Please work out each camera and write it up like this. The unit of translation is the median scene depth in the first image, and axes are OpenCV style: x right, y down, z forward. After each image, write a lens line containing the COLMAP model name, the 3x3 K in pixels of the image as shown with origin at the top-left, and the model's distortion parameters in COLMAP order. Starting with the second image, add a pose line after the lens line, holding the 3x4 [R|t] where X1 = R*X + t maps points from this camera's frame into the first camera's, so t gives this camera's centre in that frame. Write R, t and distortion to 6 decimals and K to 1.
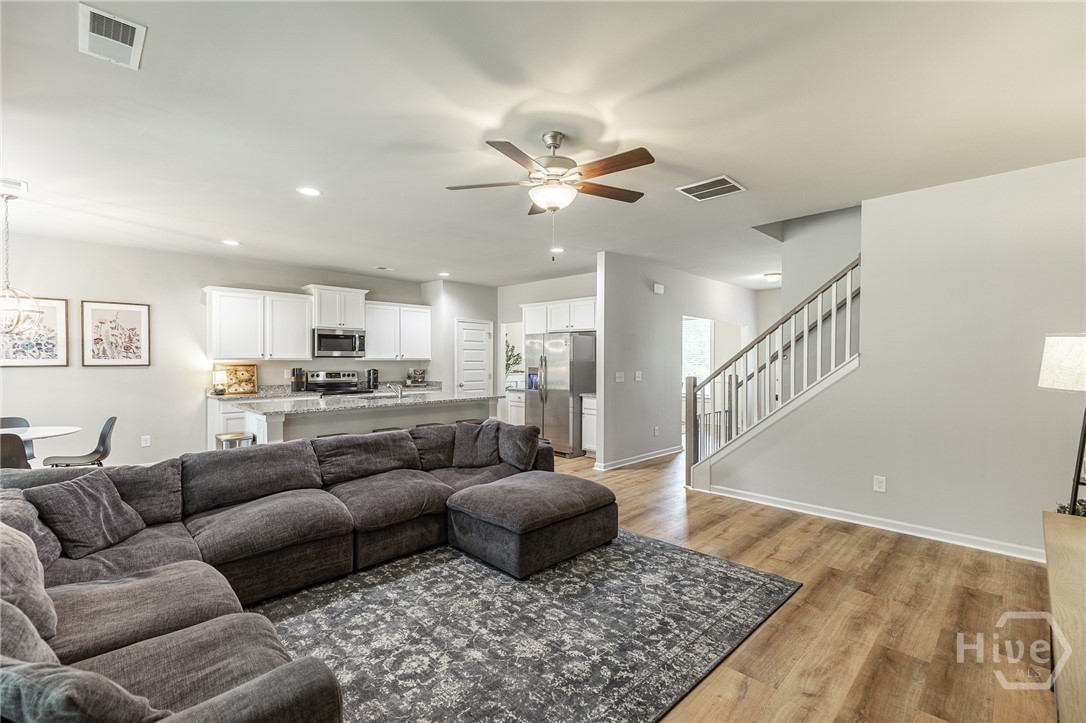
lens RADIAL K [[486.2, 0, 543.0], [0, 486.2, 361.5], [0, 0, 1]] dist [0.011000, -0.000448]
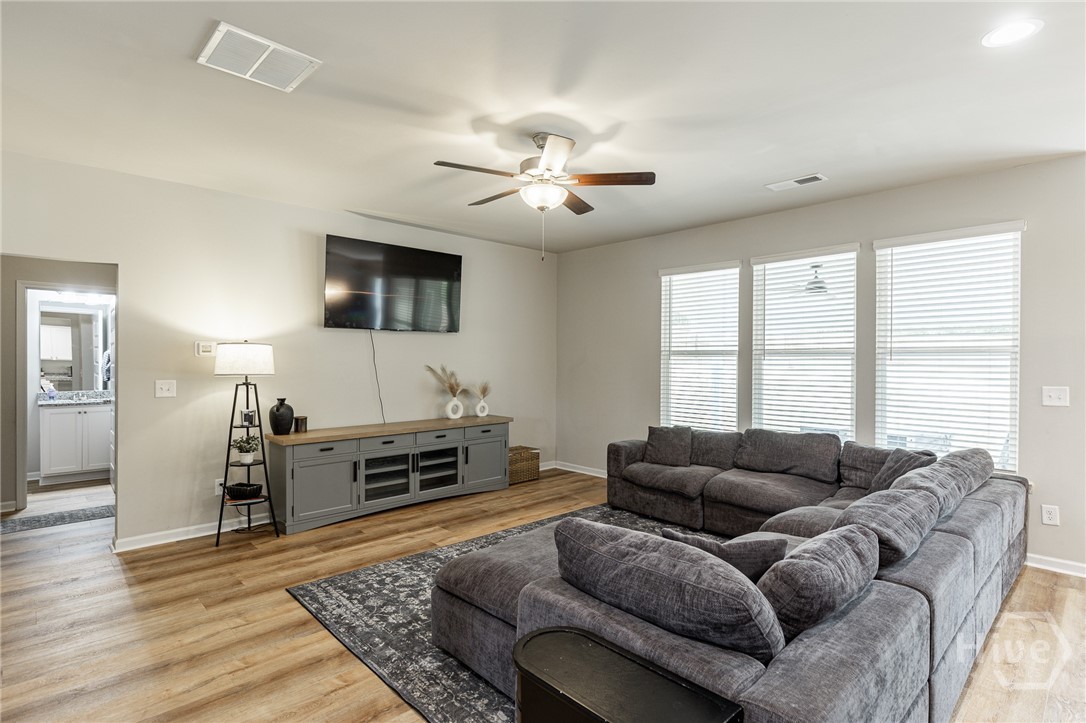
lens RADIAL K [[540.9, 0, 543.0], [0, 540.9, 361.5], [0, 0, 1]] dist [-0.003254, -0.000425]
pose [[-0.999587, -0.005223, 0.028260, -0.009634], [-0.004861, 0.999905, 0.012862, -0.013960], [-0.028324, 0.012719, -0.999518, 1.871677]]
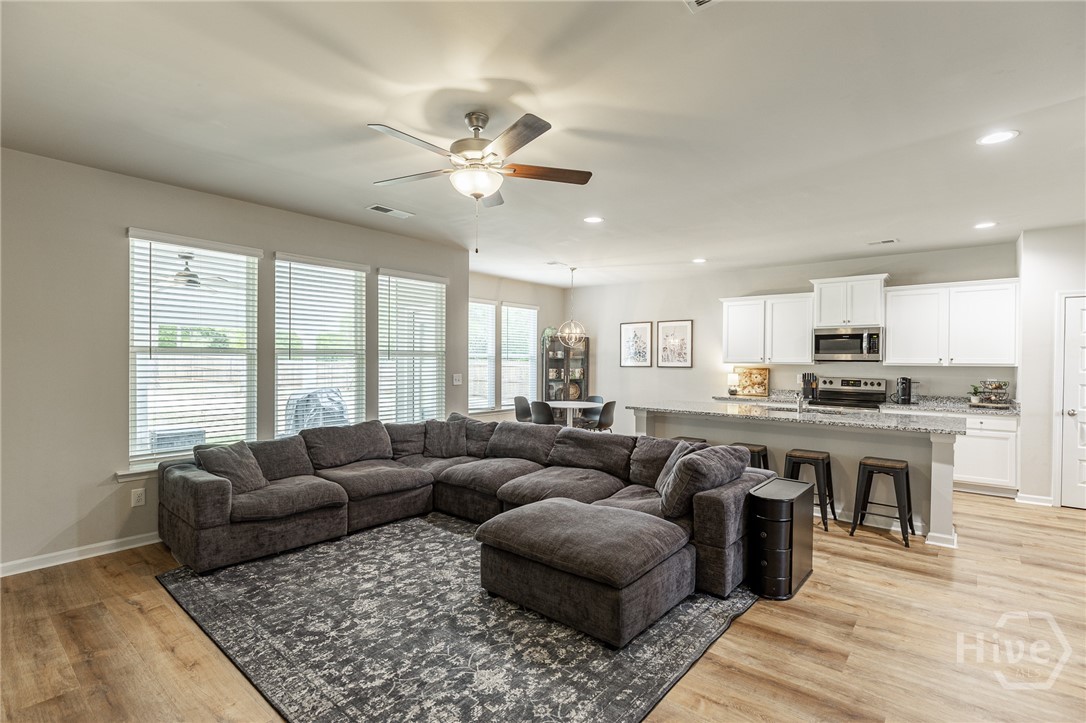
lens RADIAL K [[510.3, 0, 555.7], [0, 510.3, 362.8], [0, 0, 1]] dist [-0.003730, -0.000195]
pose [[0.097541, 0.004127, -0.995223, 0.876788], [-0.012022, 0.999923, 0.002968, -0.006377], [0.995159, 0.011675, 0.097583, 0.937601]]
